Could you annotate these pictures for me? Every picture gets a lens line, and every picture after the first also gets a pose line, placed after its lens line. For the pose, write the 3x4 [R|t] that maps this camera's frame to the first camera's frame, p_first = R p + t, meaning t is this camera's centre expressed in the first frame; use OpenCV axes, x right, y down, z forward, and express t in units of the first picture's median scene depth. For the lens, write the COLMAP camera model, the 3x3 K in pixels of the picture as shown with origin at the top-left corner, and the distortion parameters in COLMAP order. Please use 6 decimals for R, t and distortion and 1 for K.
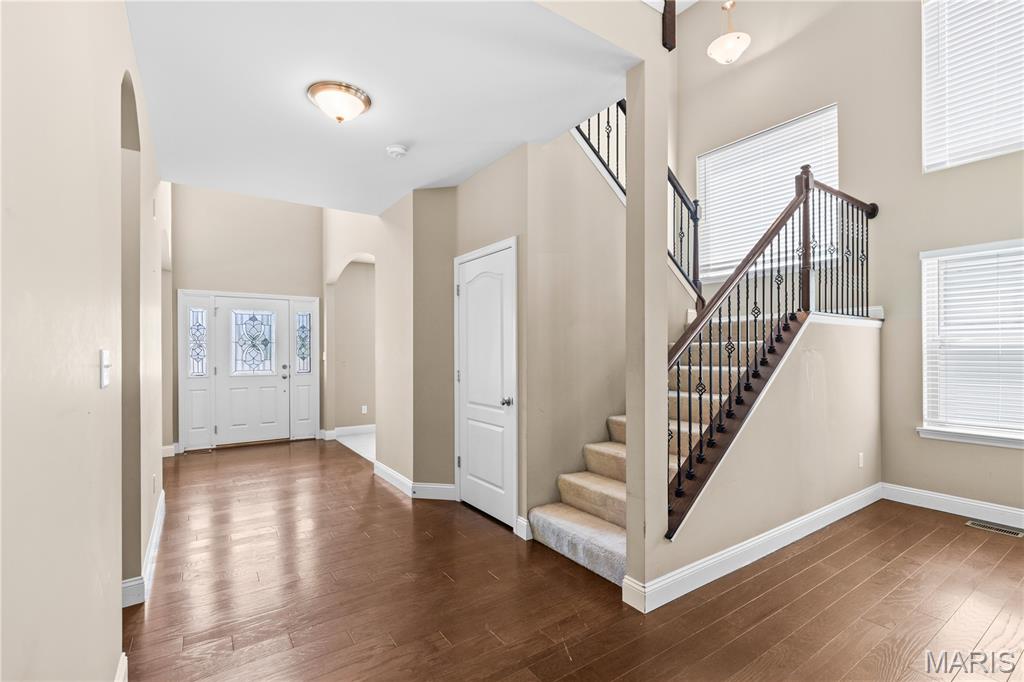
lens RADIAL K [[468.2, 0, 509.3], [0, 468.2, 349.7], [0, 0, 1]] dist [0.003246, -0.002328]
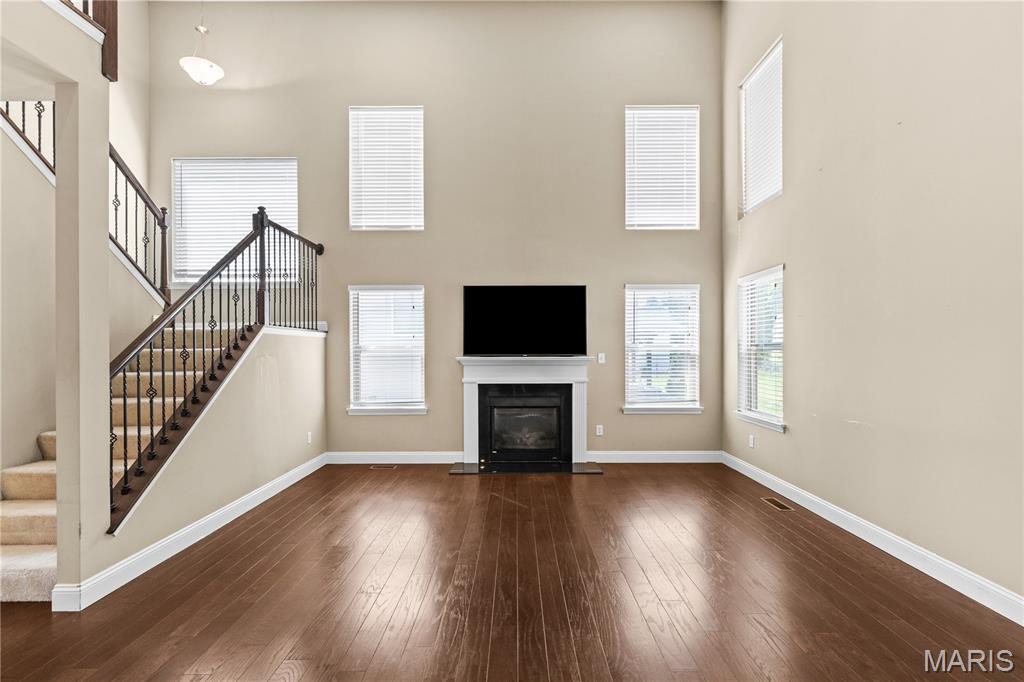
lens RADIAL K [[468.2, 0, 516.9], [0, 468.2, 349.5], [0, 0, 1]] dist [0.003246, -0.002328]
pose [[0.558450, -0.002041, 0.829535, -0.021719], [0.005822, 0.999982, -0.001459, -0.009867], [-0.829517, 0.005644, 0.558452, -0.263238]]
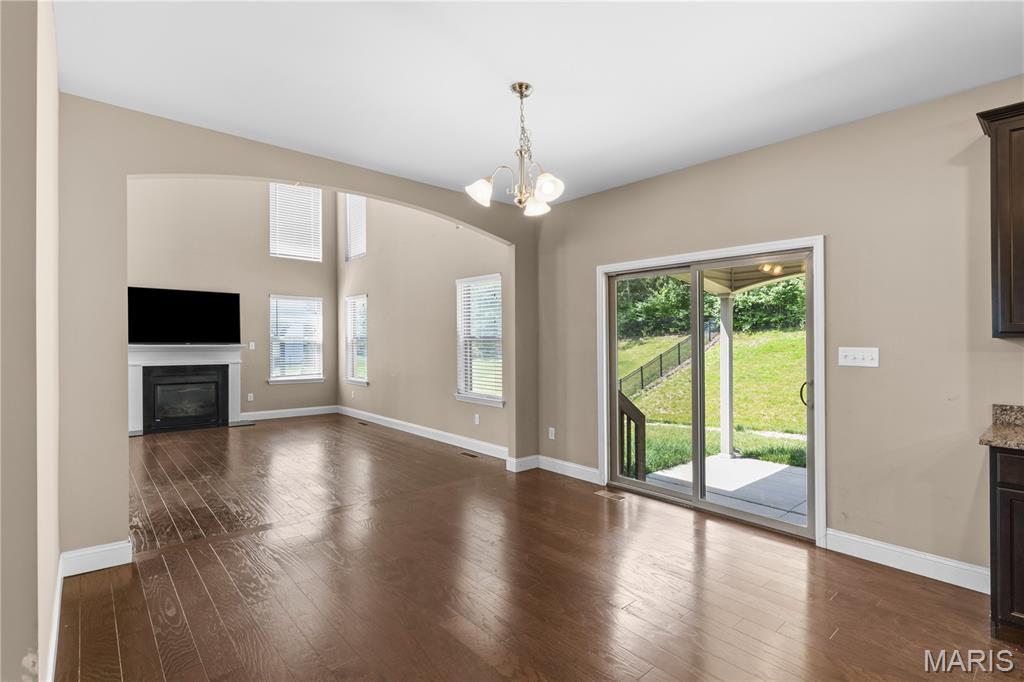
lens RADIAL K [[487.9, 0, 515.4], [0, 487.9, 350.2], [0, 0, 1]] dist [-0.001962, -0.000450]
pose [[-0.136671, -0.017849, 0.990456, -1.071931], [-0.001311, 0.999840, 0.017837, -0.003204], [-0.990616, 0.001139, -0.136673, -0.554214]]
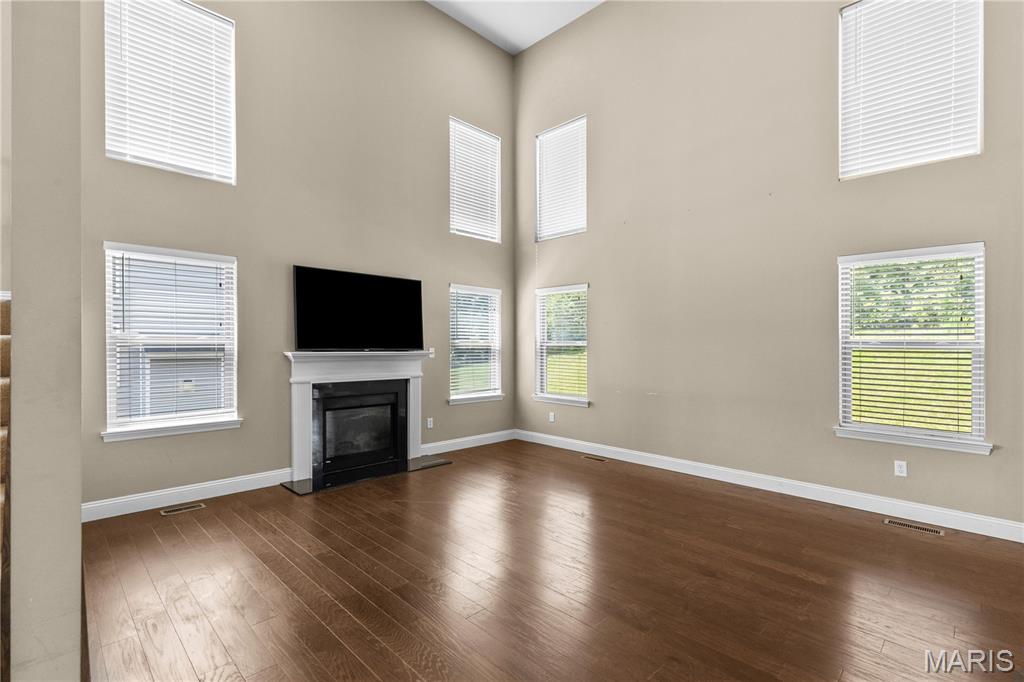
lens RADIAL K [[468.2, 0, 512.9], [0, 468.2, 343.7], [0, 0, 1]] dist [0.003246, -0.002328]
pose [[-0.193458, 0.001915, 0.981107, -0.212761], [-0.004082, 0.999988, -0.002757, -0.009353], [-0.981100, -0.004538, -0.193448, 0.467329]]
